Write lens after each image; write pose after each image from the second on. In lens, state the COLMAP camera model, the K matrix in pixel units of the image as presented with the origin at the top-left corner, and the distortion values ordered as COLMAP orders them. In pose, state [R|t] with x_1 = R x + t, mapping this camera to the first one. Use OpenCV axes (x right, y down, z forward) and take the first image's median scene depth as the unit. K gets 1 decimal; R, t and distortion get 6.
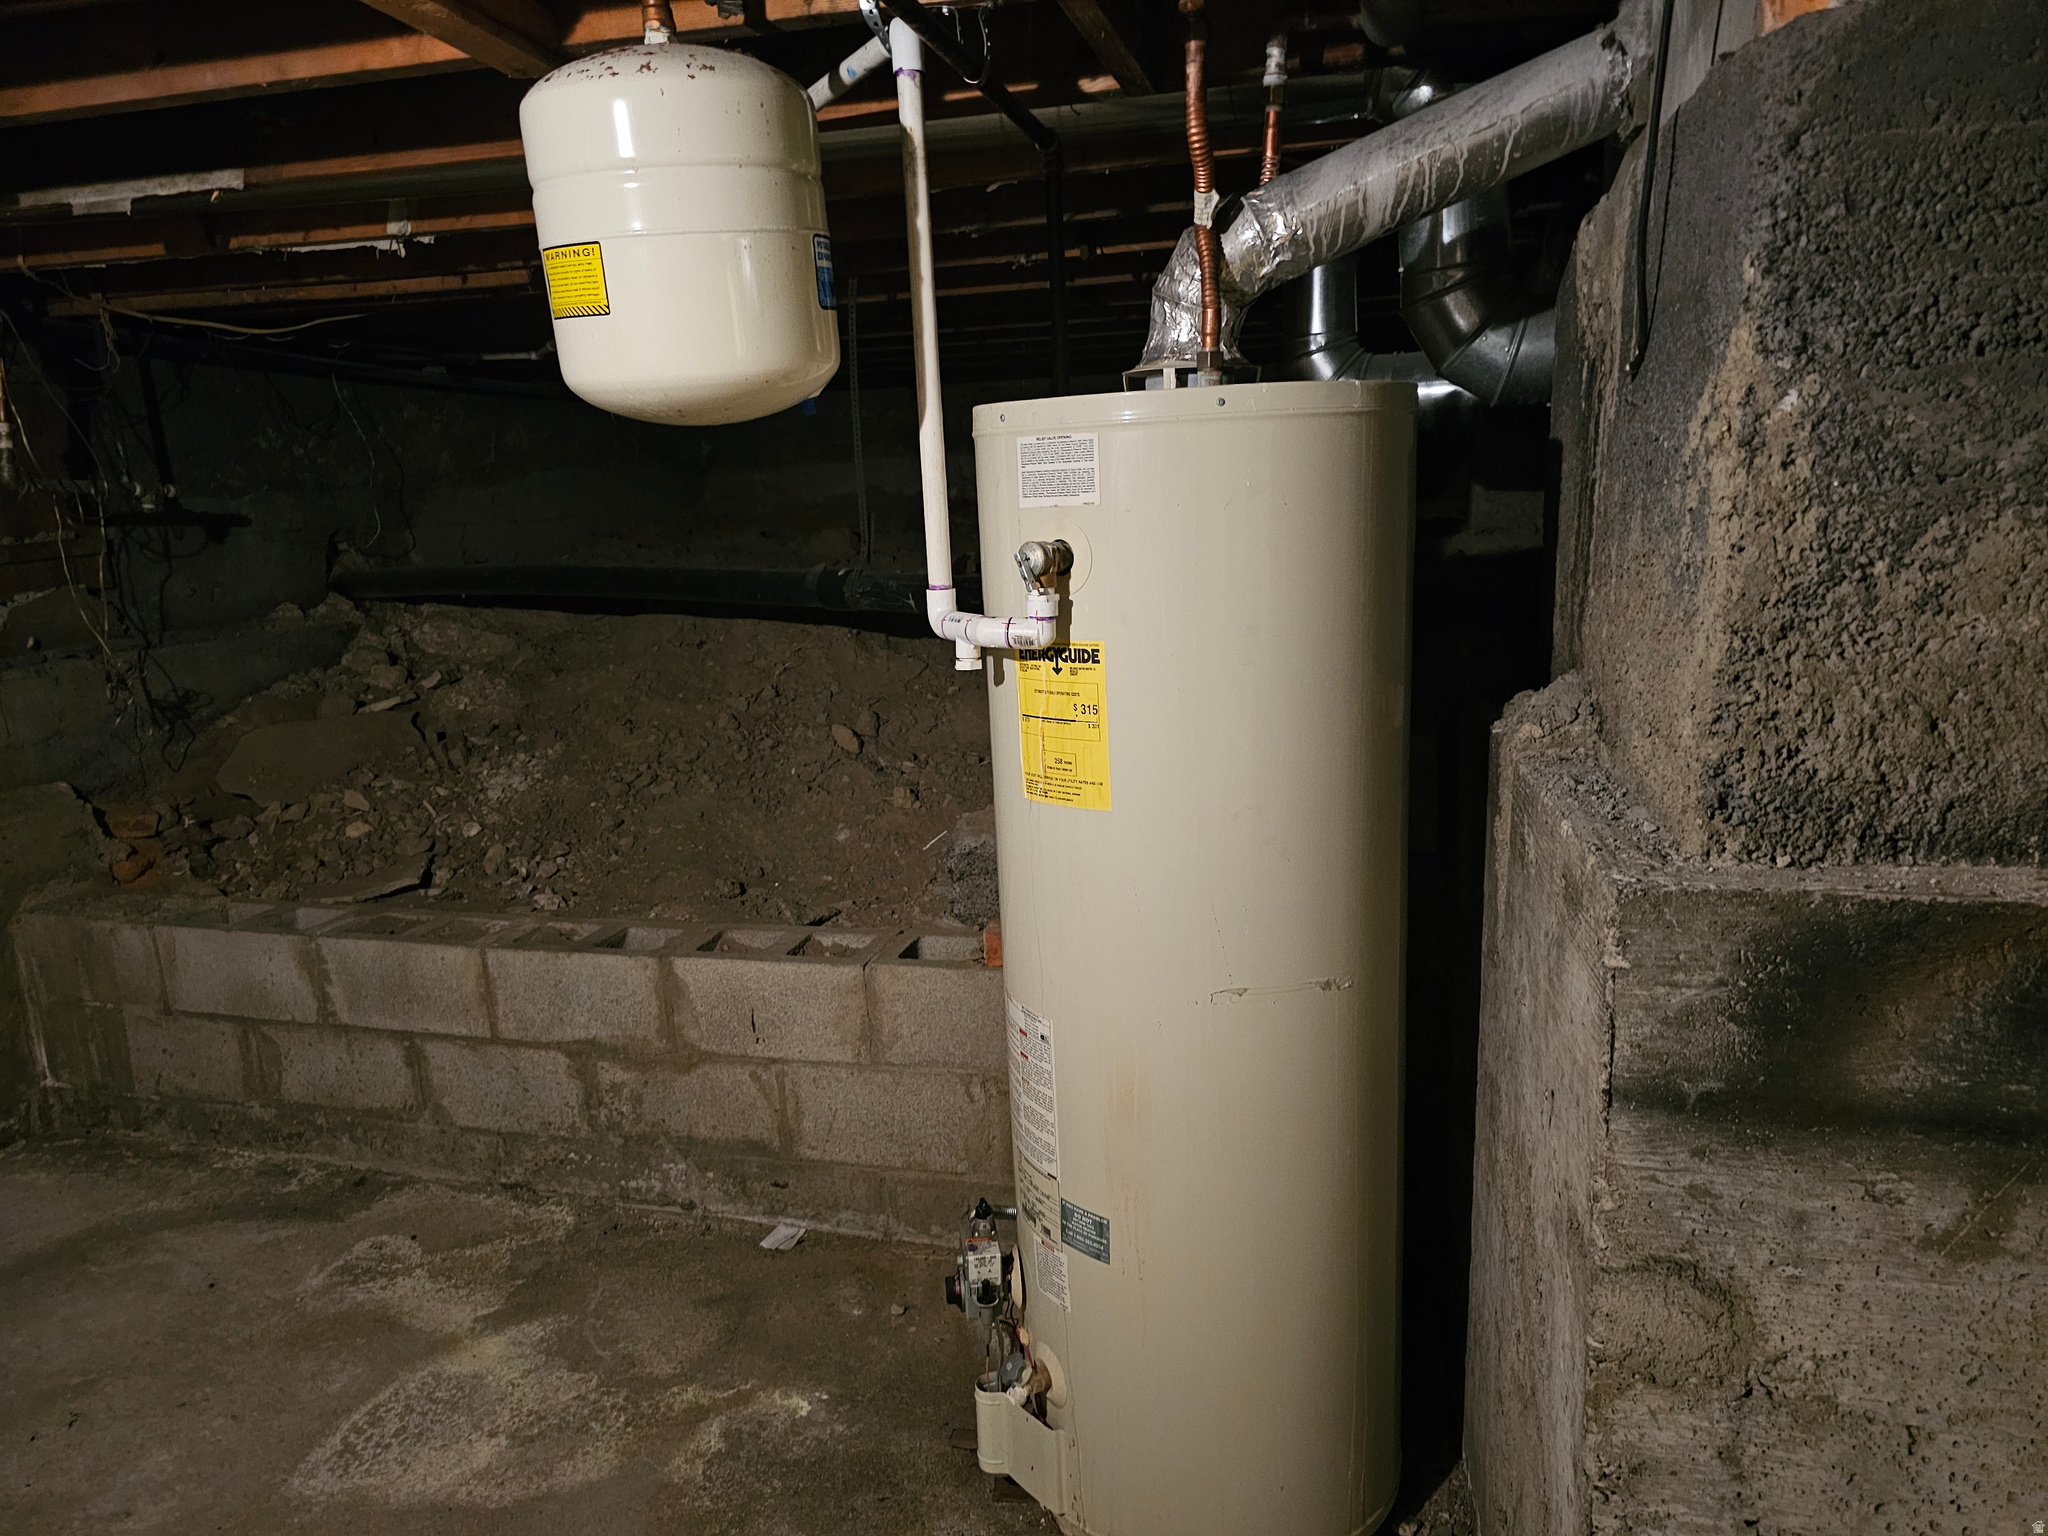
lens RADIAL K [[1370.6, 0, 1027.1], [0, 1370.6, 778.3], [0, 0, 1]] dist [0.055992, -0.052219]
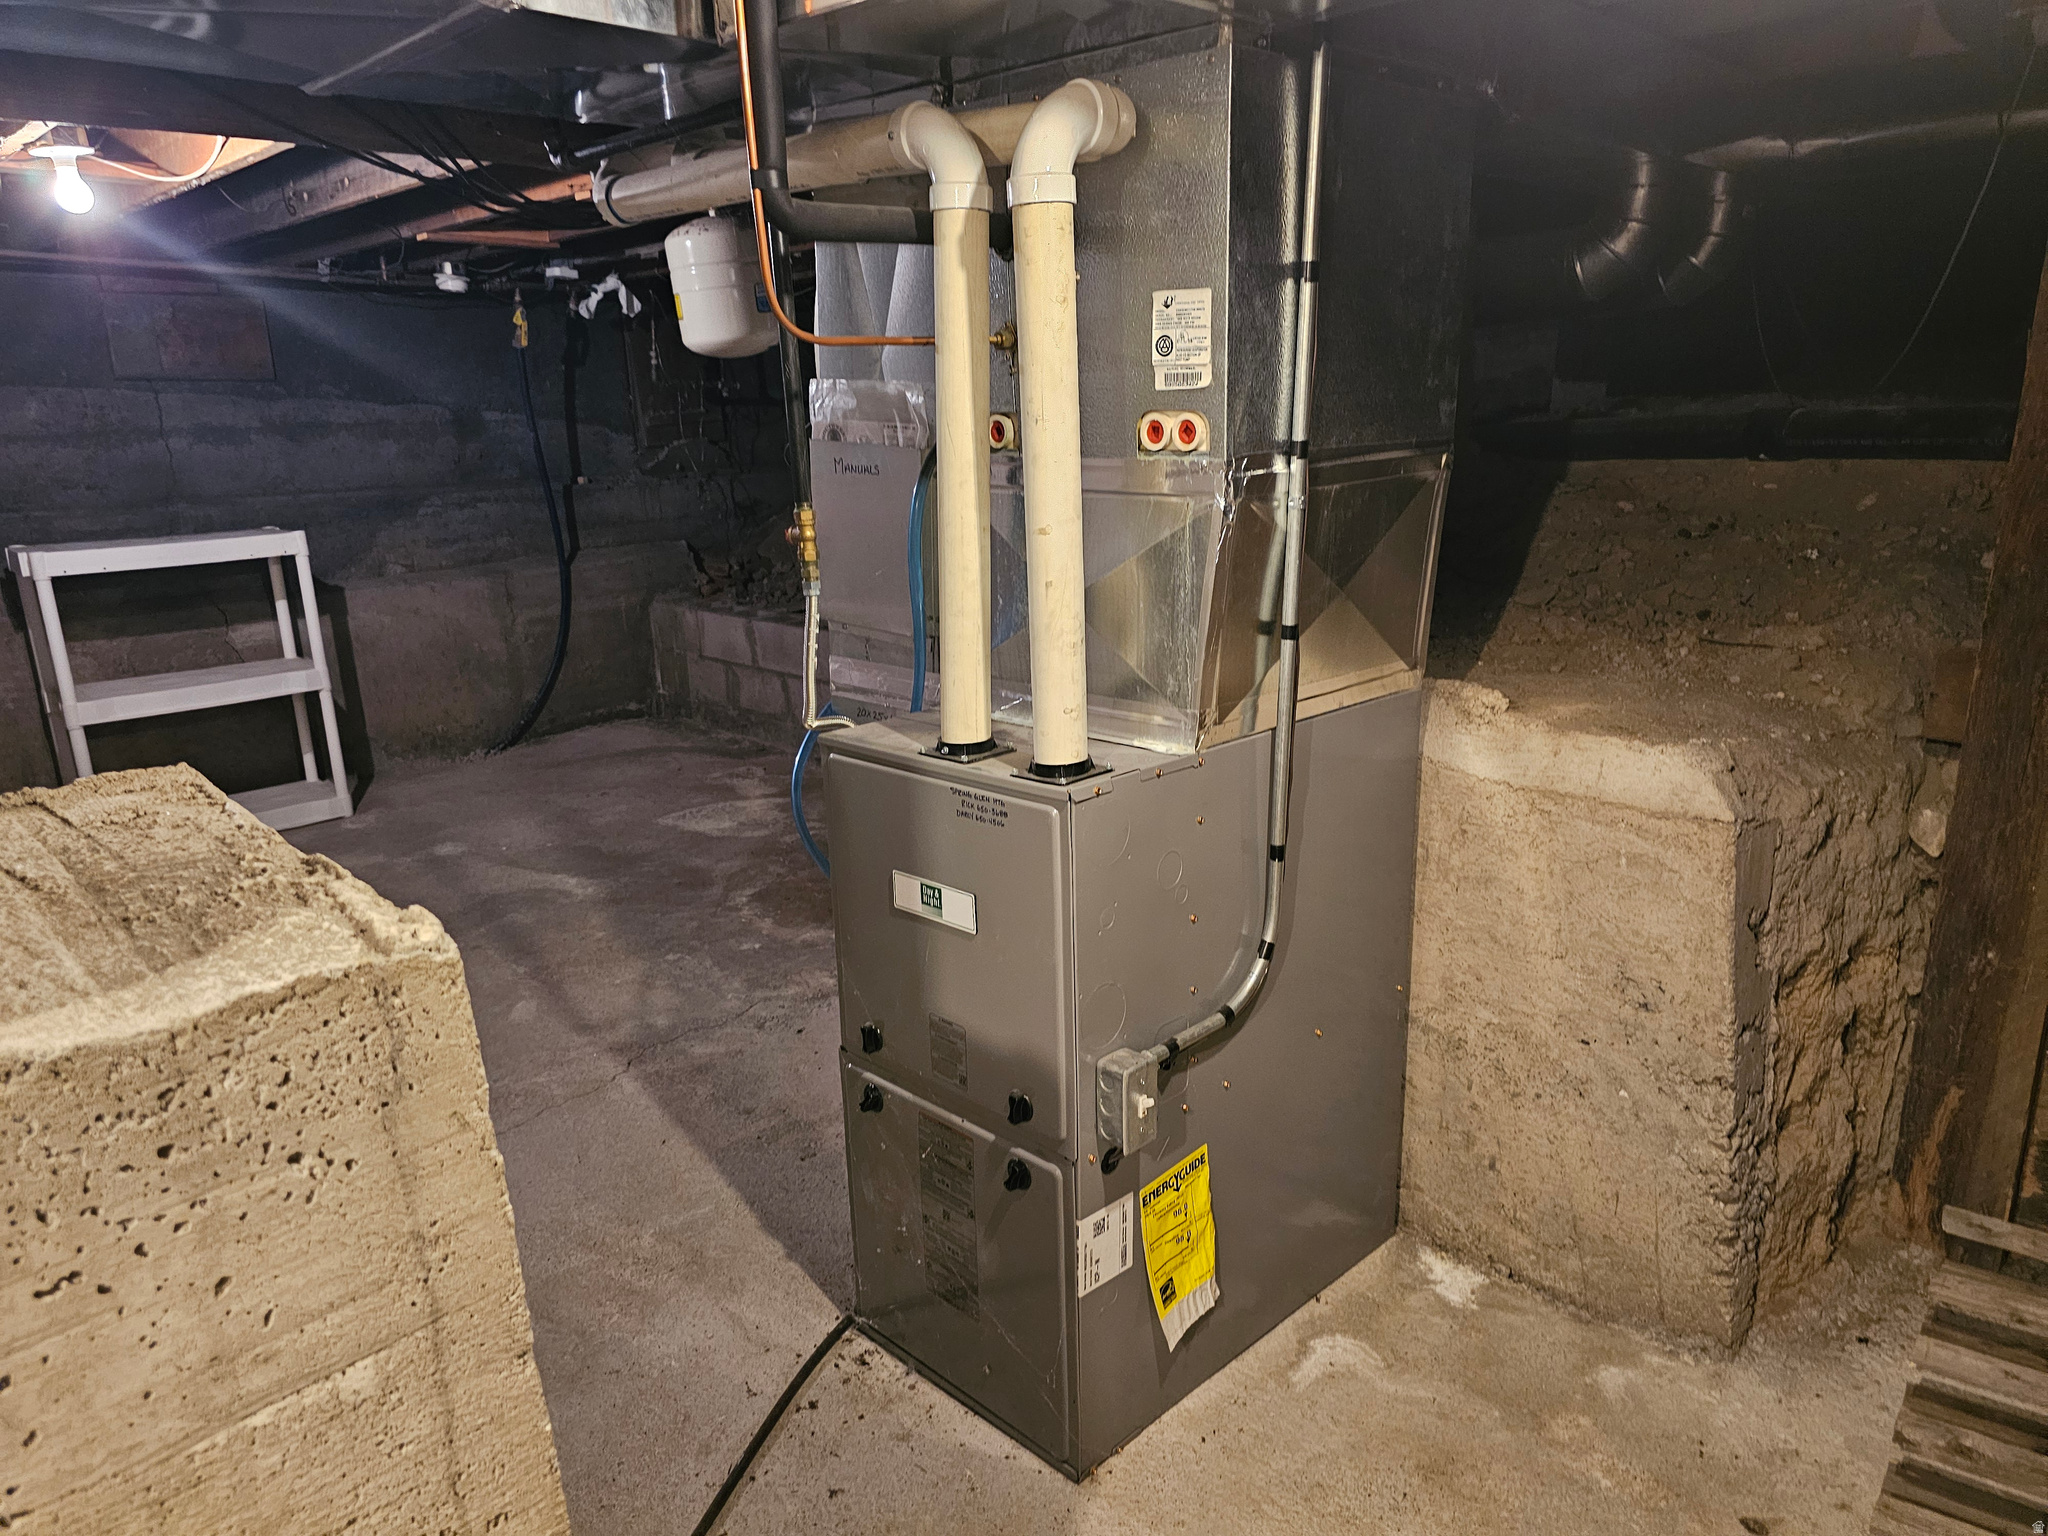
lens RADIAL K [[1370.6, 0, 1028.6], [0, 1370.6, 782.1], [0, 0, 1]] dist [0.055992, -0.052219]
pose [[0.860105, 0.141718, -0.490037, 0.779686], [-0.104836, 0.989237, 0.102079, 0.098951], [0.499229, -0.036425, 0.865704, -0.474260]]
